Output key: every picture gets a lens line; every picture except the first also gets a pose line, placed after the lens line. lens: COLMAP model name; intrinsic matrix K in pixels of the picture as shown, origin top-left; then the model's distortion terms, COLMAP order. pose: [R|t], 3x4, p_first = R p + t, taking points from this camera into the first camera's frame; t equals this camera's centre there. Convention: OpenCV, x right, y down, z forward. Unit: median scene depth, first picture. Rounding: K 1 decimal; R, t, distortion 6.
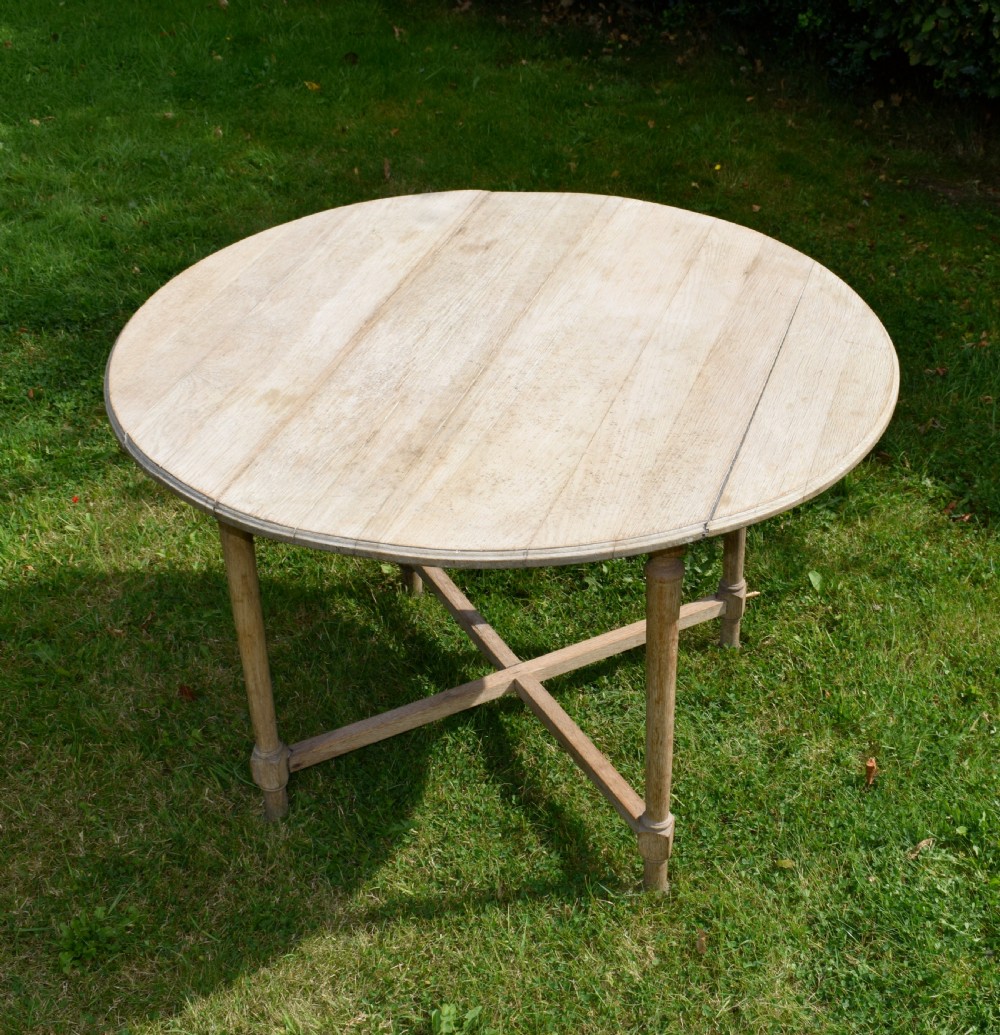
lens RADIAL K [[1583.2, 0, 600.4], [0, 1583.2, 529.4], [0, 0, 1]] dist [-0.015294, -0.016985]
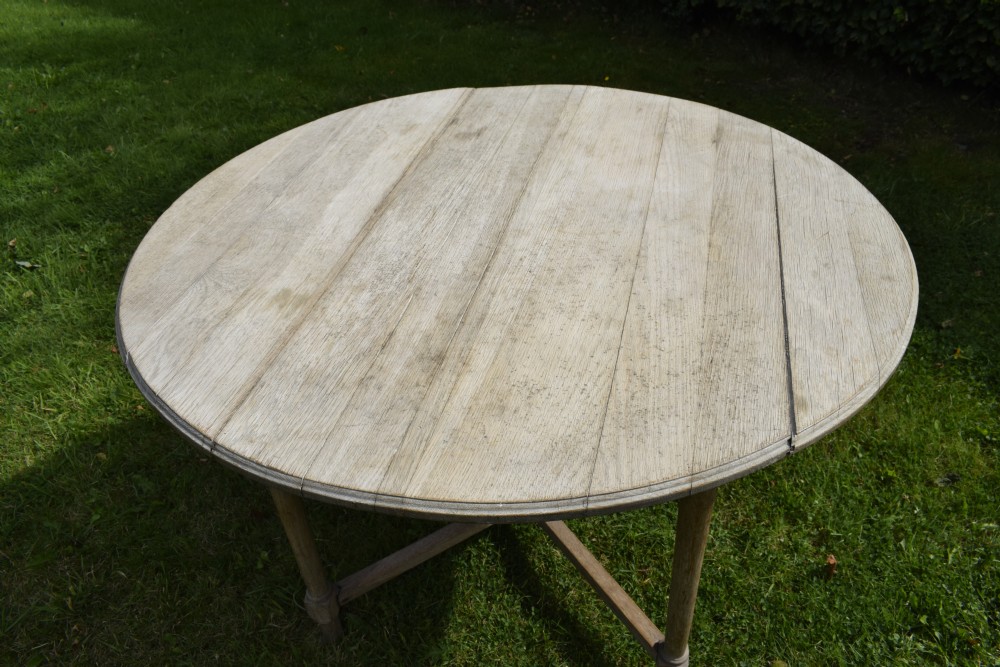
lens RADIAL K [[767.5, 0, 500.0], [0, 767.5, 333.5], [0, 0, 1]] dist [-0.020073, 0.001816]
pose [[0.997949, -0.062378, -0.014392, -0.063556], [0.063193, 0.995834, 0.065736, -0.078545], [0.010231, -0.066511, 0.997733, 0.489710]]
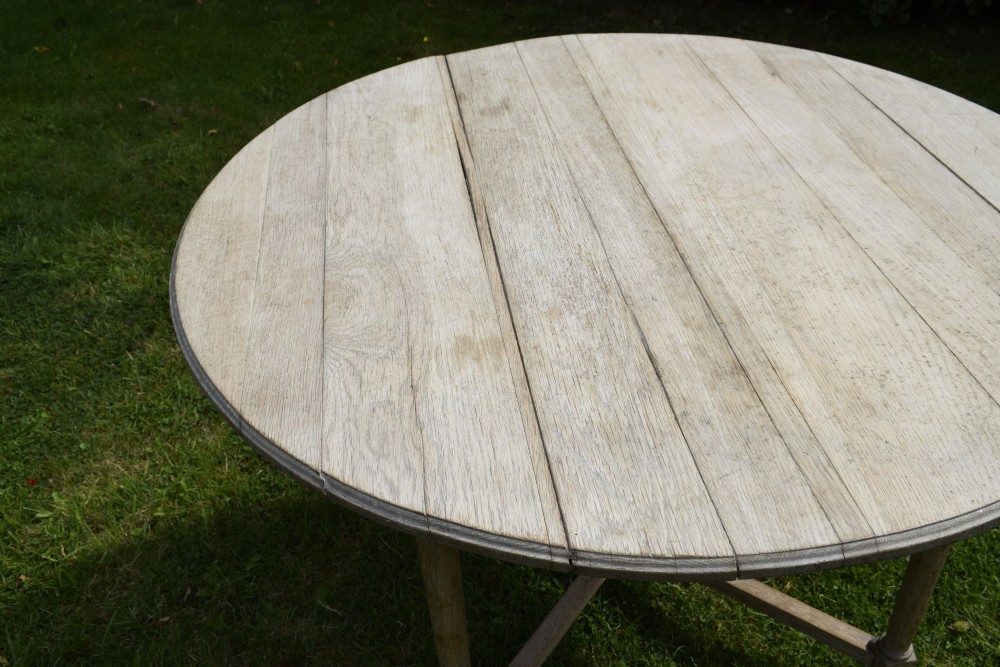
lens RADIAL K [[912.0, 0, 500.0], [0, 912.0, 333.5], [0, 0, 1]] dist [-0.028339, 0.006715]
pose [[0.914367, -0.284258, 0.288322, -0.289929], [0.266018, 0.958613, 0.101466, -0.119260], [-0.305232, -0.016078, 0.952142, 0.557152]]
